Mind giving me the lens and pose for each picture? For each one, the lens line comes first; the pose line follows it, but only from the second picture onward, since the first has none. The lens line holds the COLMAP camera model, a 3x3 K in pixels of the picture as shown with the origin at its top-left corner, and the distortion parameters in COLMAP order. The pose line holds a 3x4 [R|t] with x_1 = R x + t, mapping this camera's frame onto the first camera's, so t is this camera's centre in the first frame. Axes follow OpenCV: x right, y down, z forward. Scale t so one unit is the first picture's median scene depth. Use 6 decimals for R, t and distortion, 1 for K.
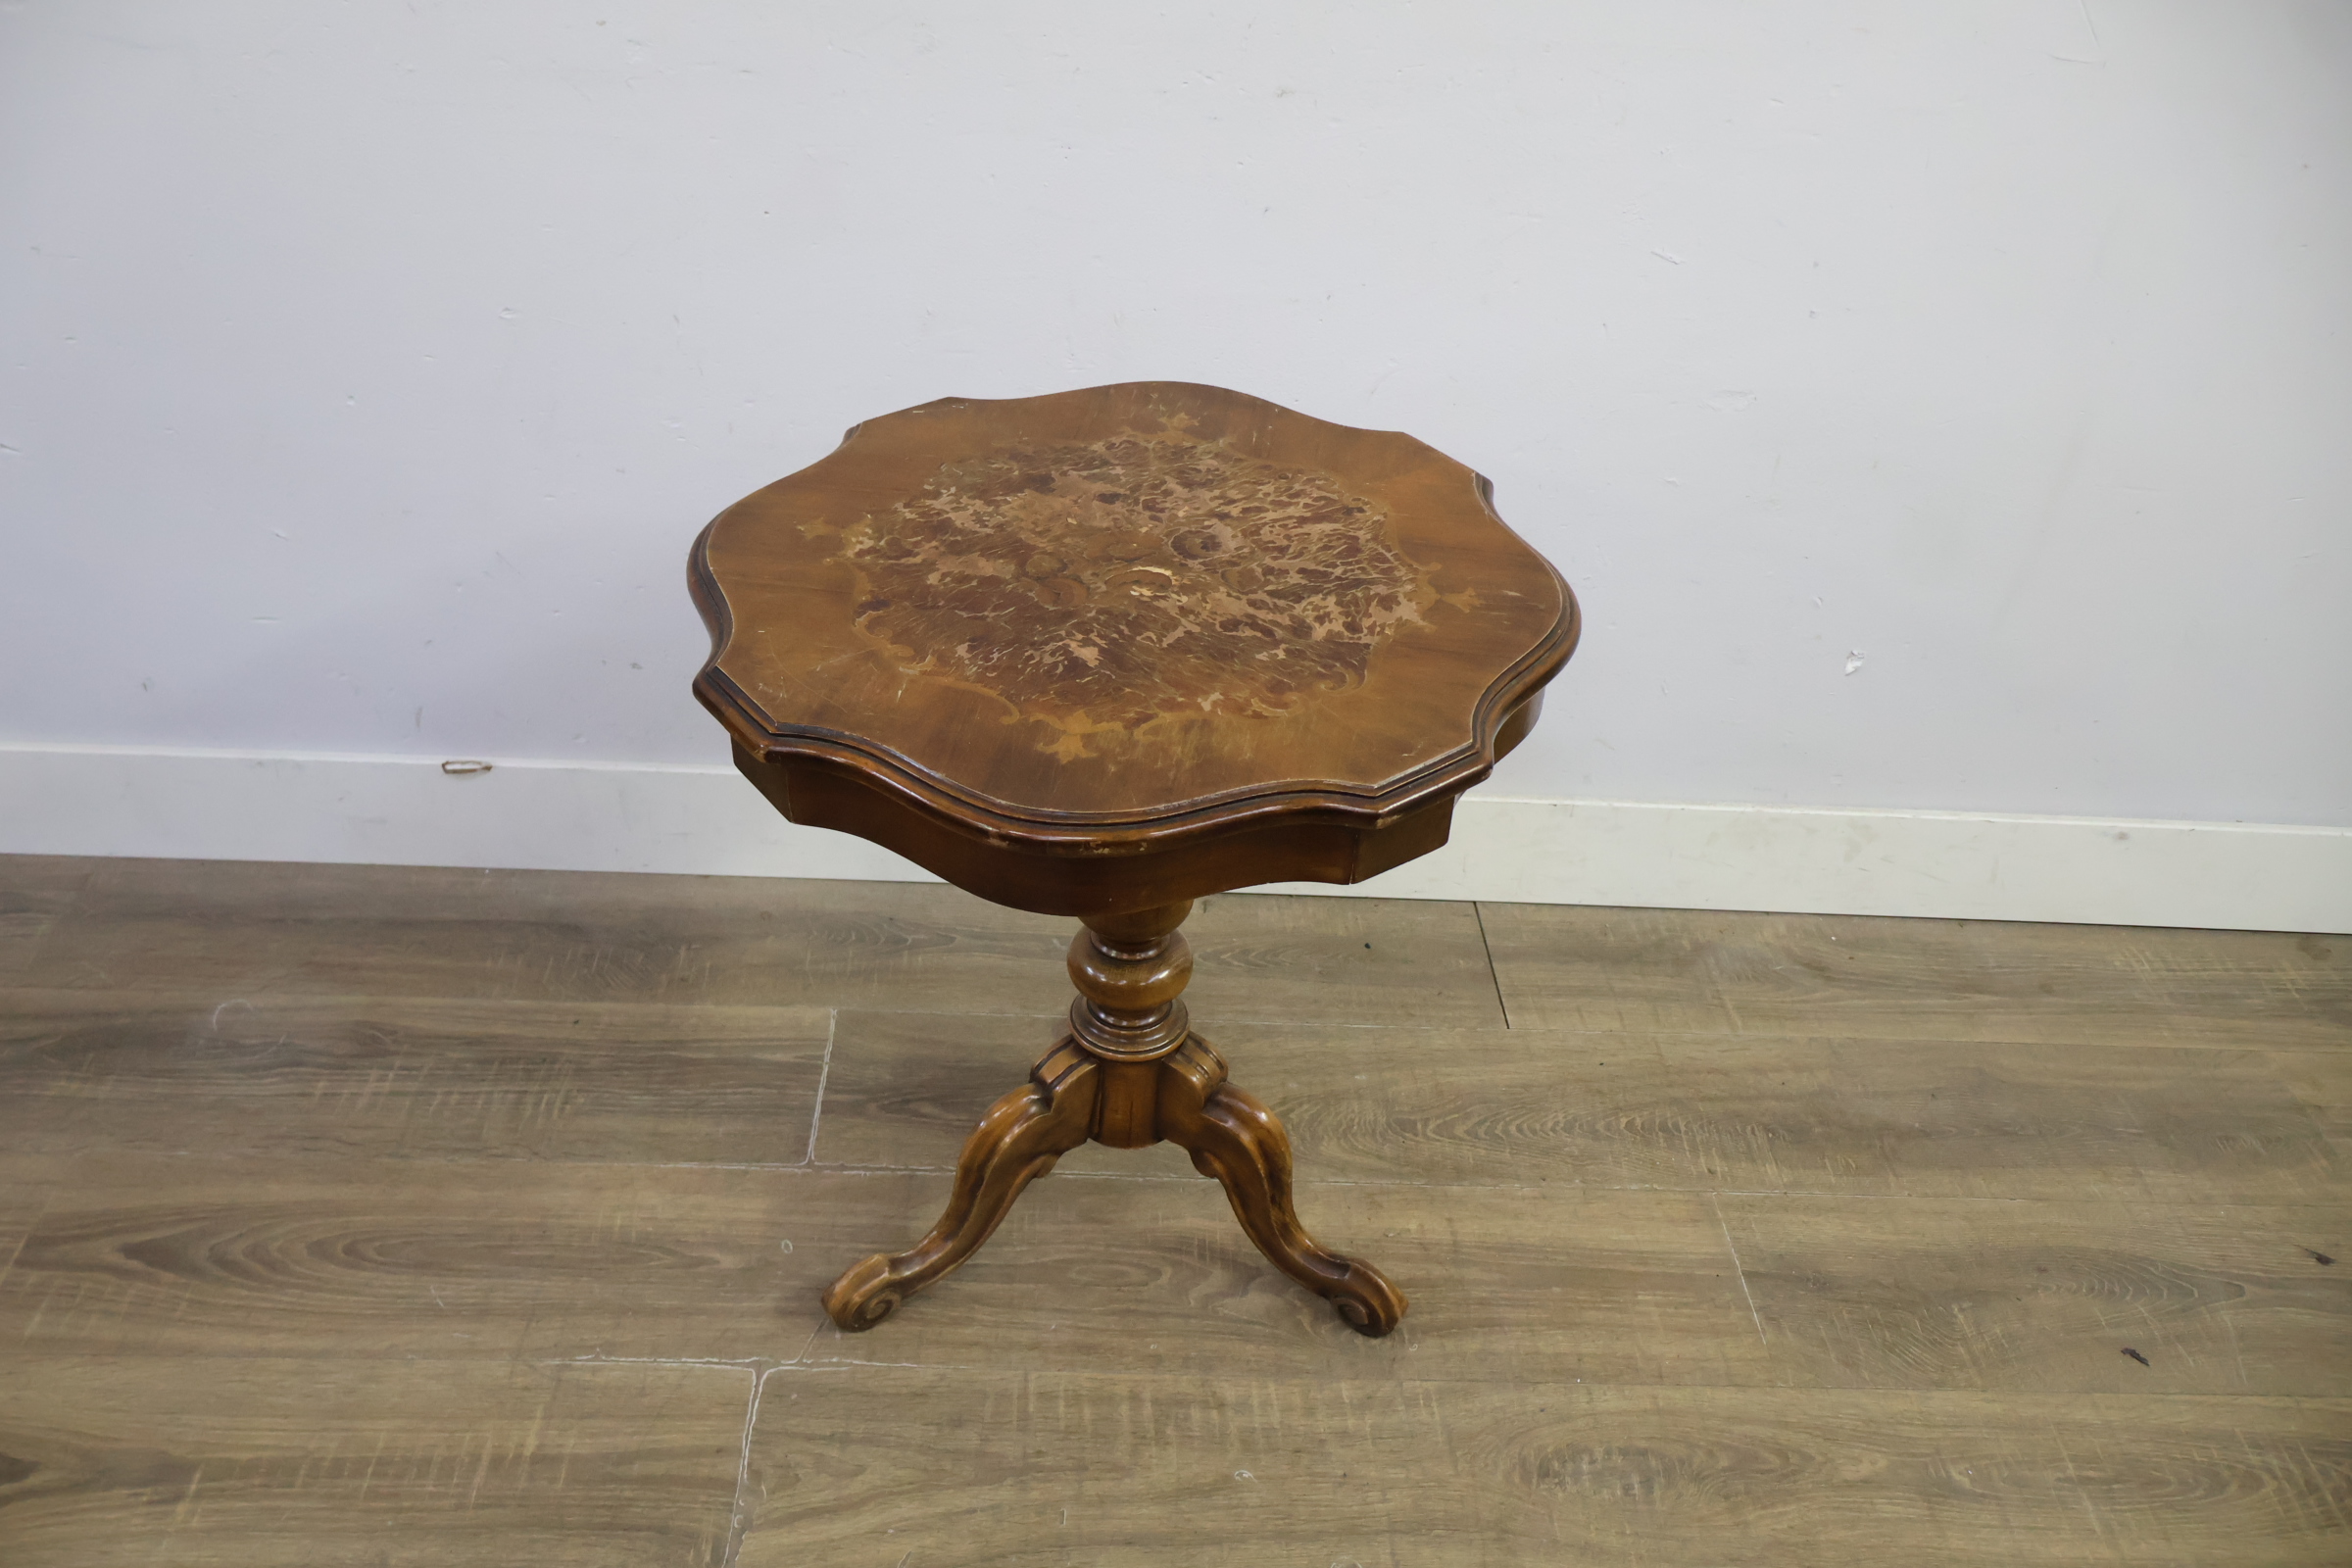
lens RADIAL K [[2005.7, 0, 1161.8], [0, 2005.7, 783.7], [0, 0, 1]] dist [0.002903, -0.005356]
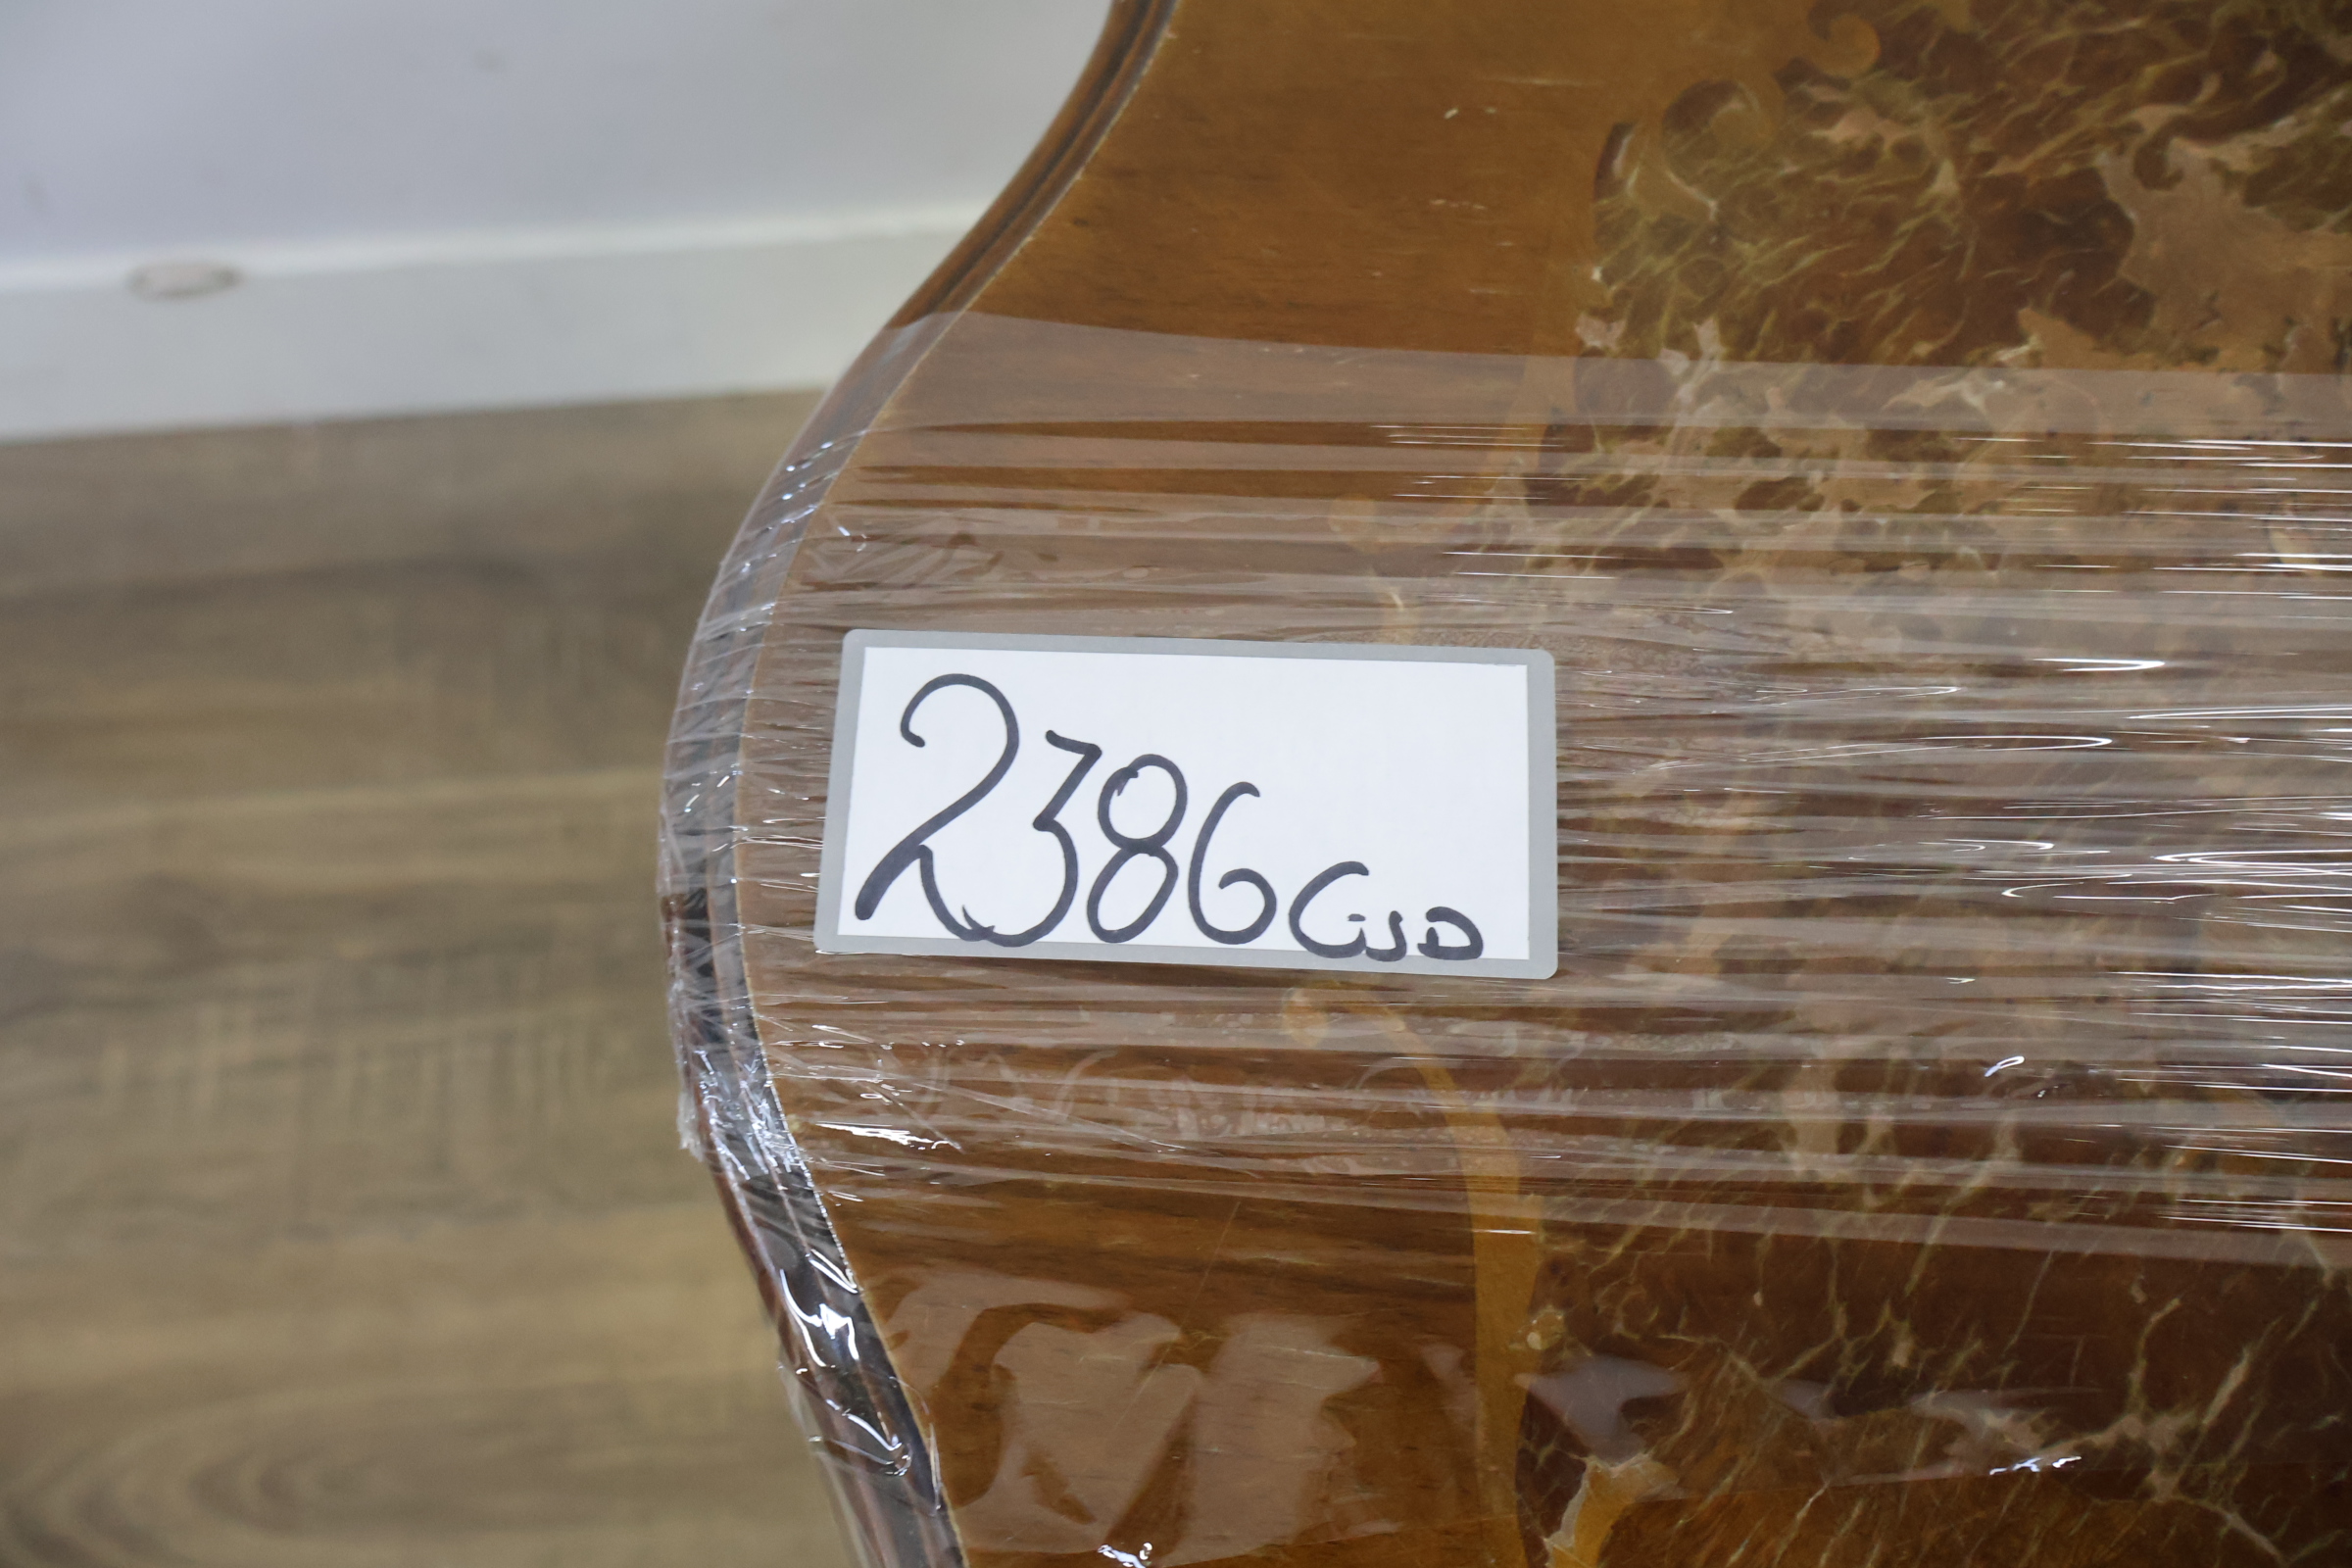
lens RADIAL K [[2005.7, 0, 1163.3], [0, 2005.7, 773.5], [0, 0, 1]] dist [0.002903, -0.005356]
pose [[0.997473, -0.063462, -0.031932, -0.139225], [0.069946, 0.798615, 0.597764, -0.213745], [-0.012434, -0.598487, 0.801036, 0.676545]]
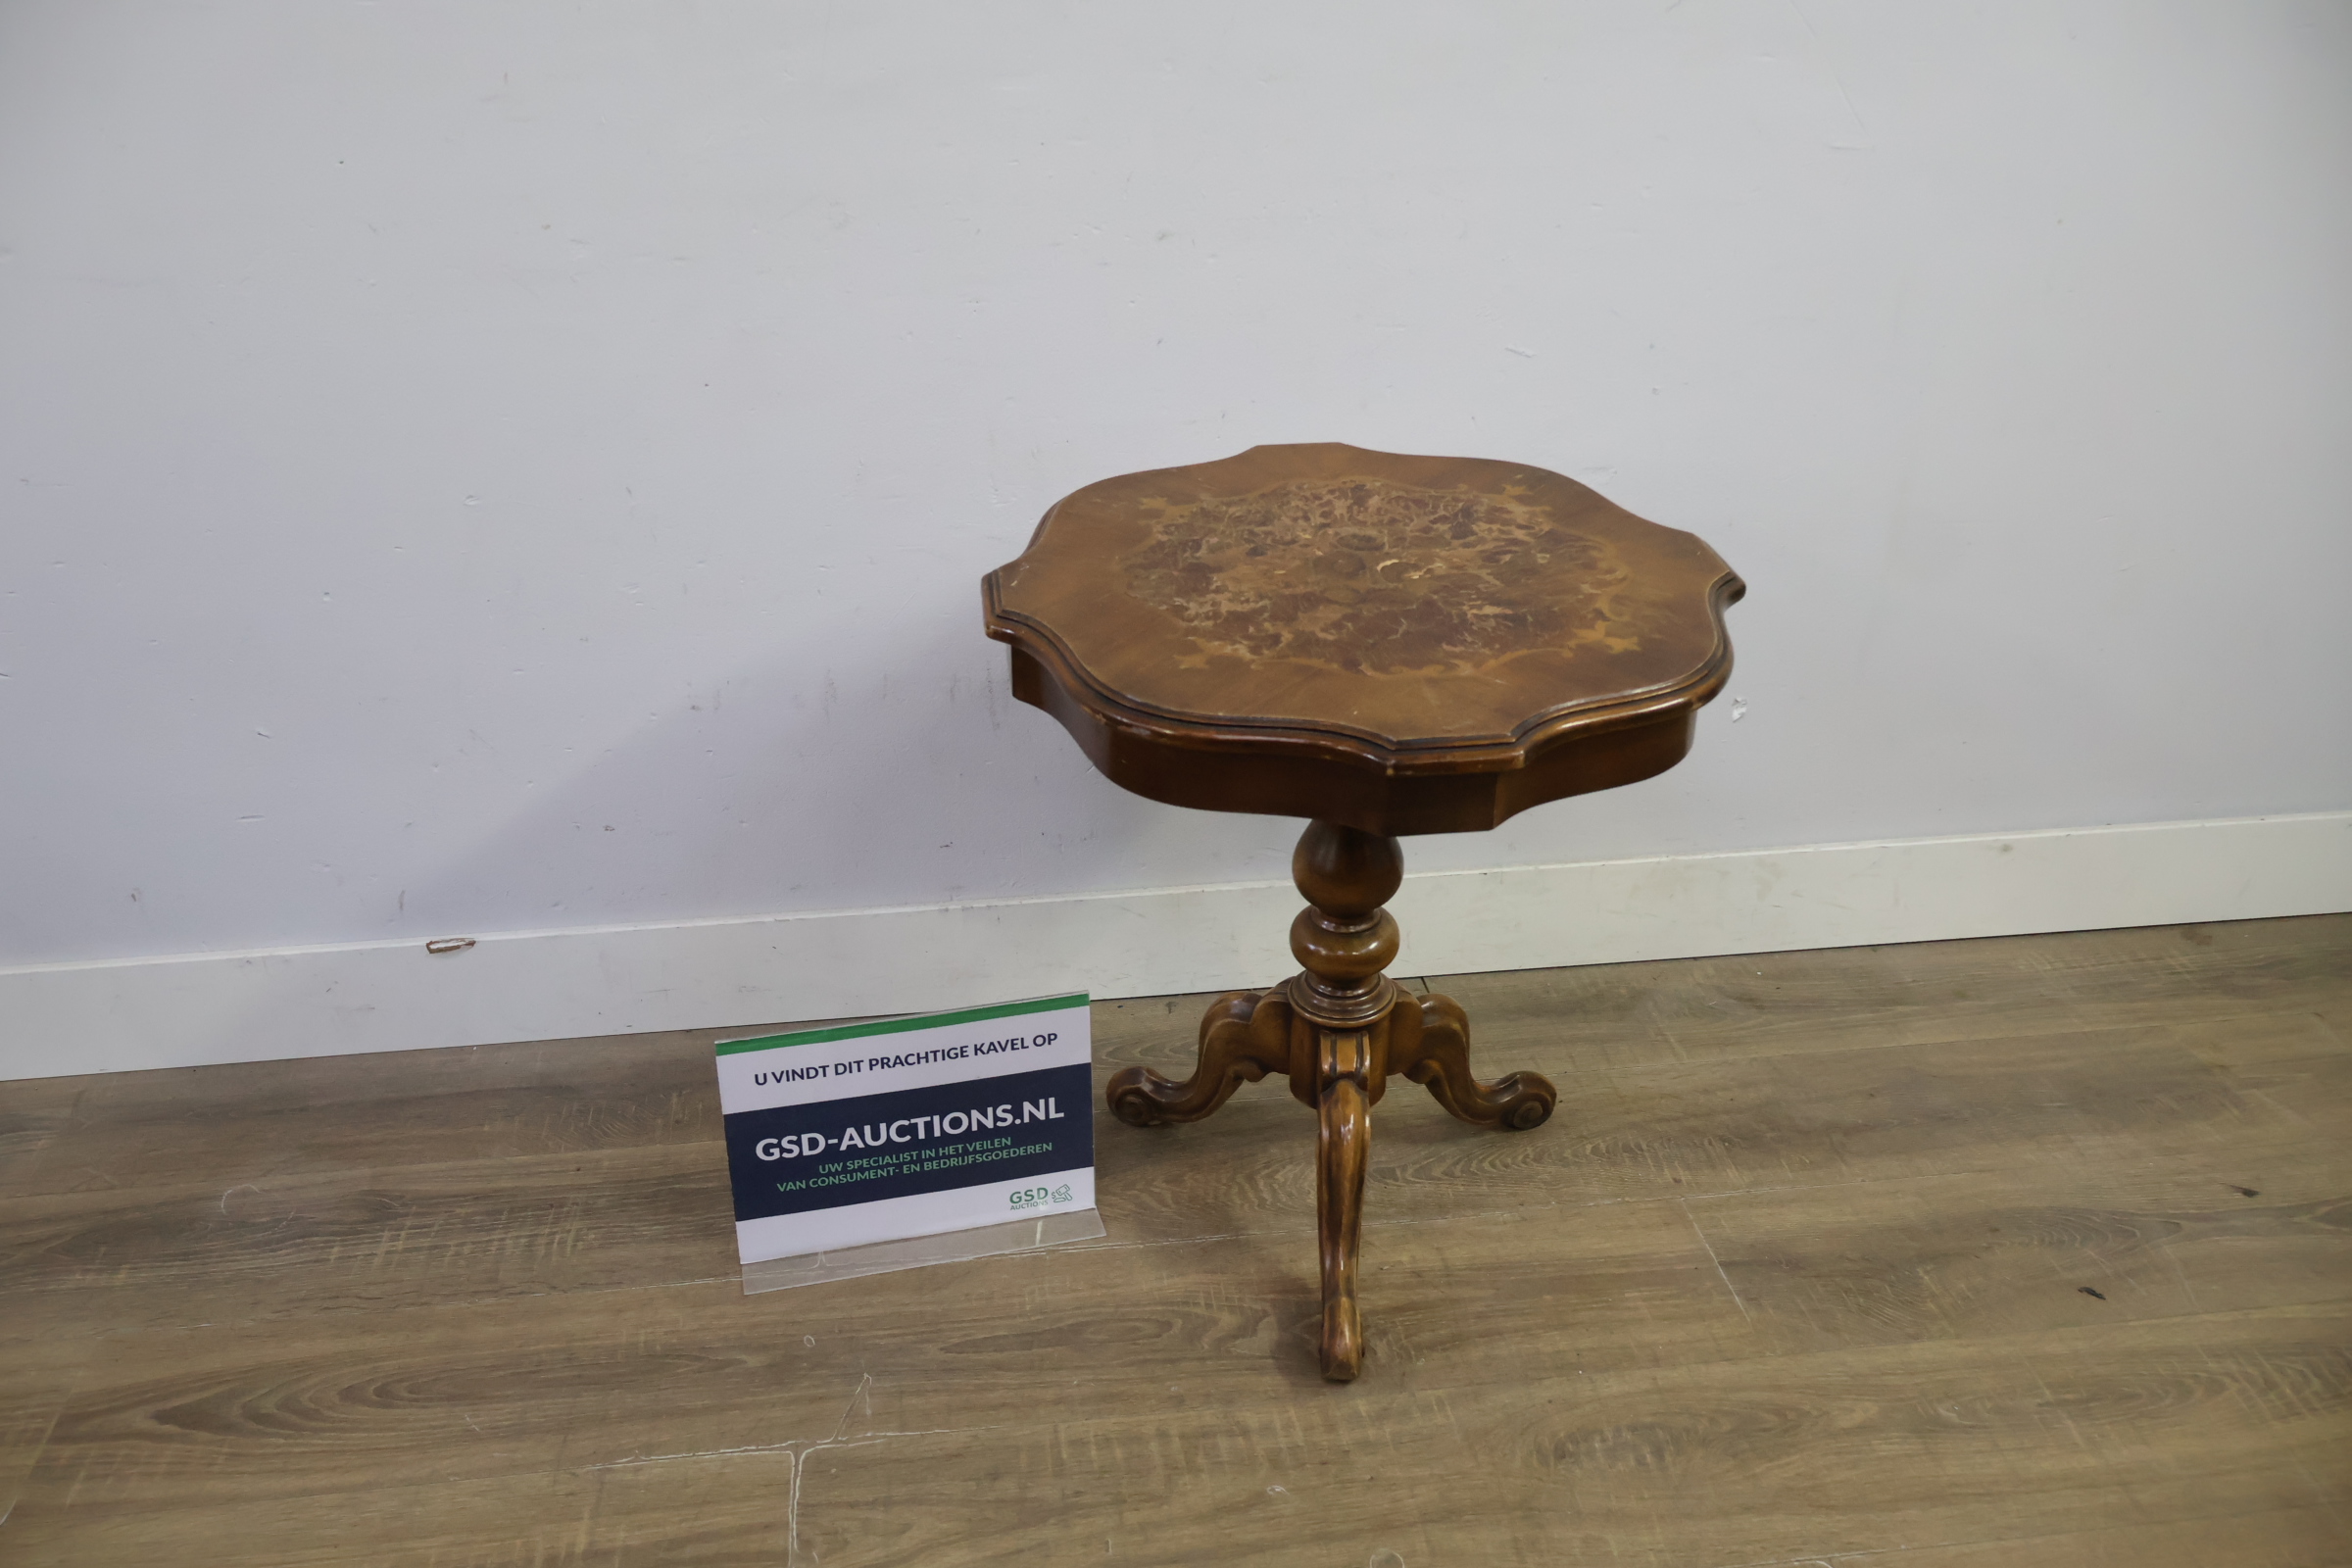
lens RADIAL K [[2005.7, 0, 1173.4], [0, 2005.7, 777.2], [0, 0, 1]] dist [0.002903, -0.005356]
pose [[0.992877, -0.104960, 0.056384, -0.028871], [0.111591, 0.985034, -0.131357, 0.101929], [-0.041753, 0.136713, 0.989730, -0.068796]]
